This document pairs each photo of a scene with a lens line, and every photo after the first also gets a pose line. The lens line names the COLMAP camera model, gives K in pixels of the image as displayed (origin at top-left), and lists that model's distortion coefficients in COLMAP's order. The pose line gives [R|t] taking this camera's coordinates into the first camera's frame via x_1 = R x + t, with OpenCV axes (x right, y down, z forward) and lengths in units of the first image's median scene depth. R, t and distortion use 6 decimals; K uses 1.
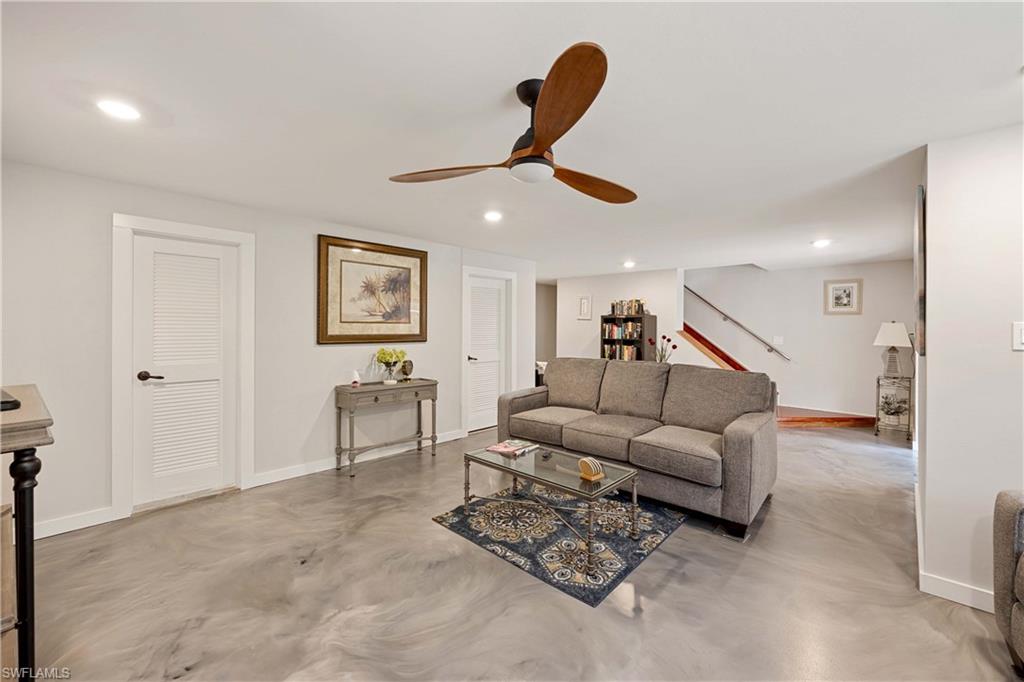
lens RADIAL K [[399.0, 0, 510.8], [0, 399.0, 329.2], [0, 0, 1]] dist [-0.000881, 0.000067]
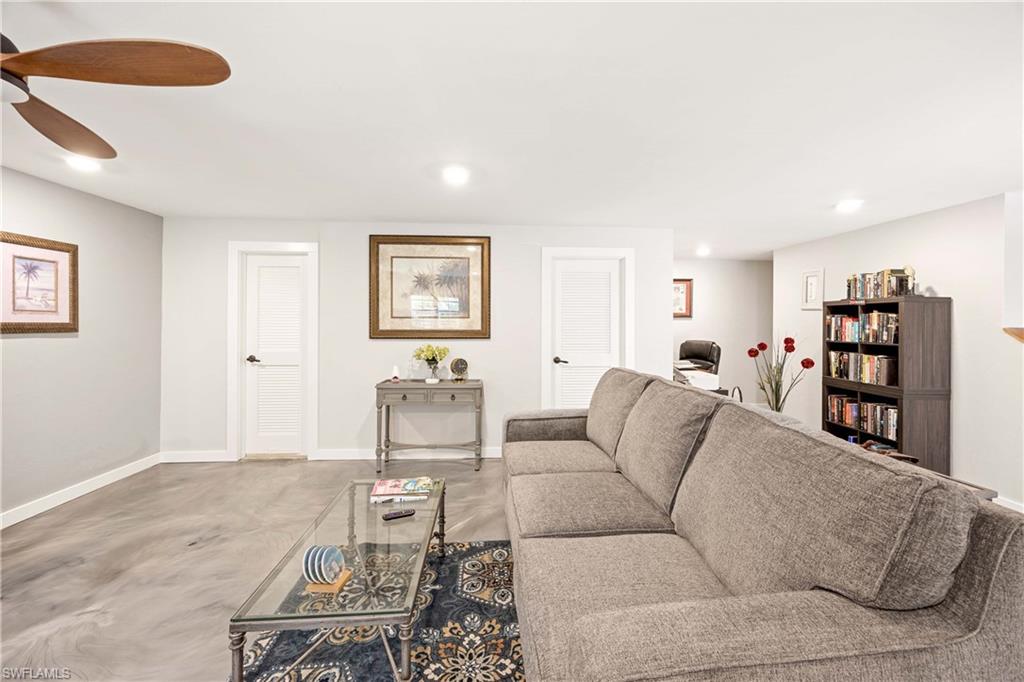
lens RADIAL K [[388.5, 0, 514.1], [0, 388.5, 321.0], [0, 0, 1]] dist [-0.002482, -0.000118]
pose [[0.746297, -0.005446, -0.665591, 0.411804], [-0.001587, 0.999949, -0.009962, 0.000690], [0.665612, 0.008491, 0.746250, 0.407667]]
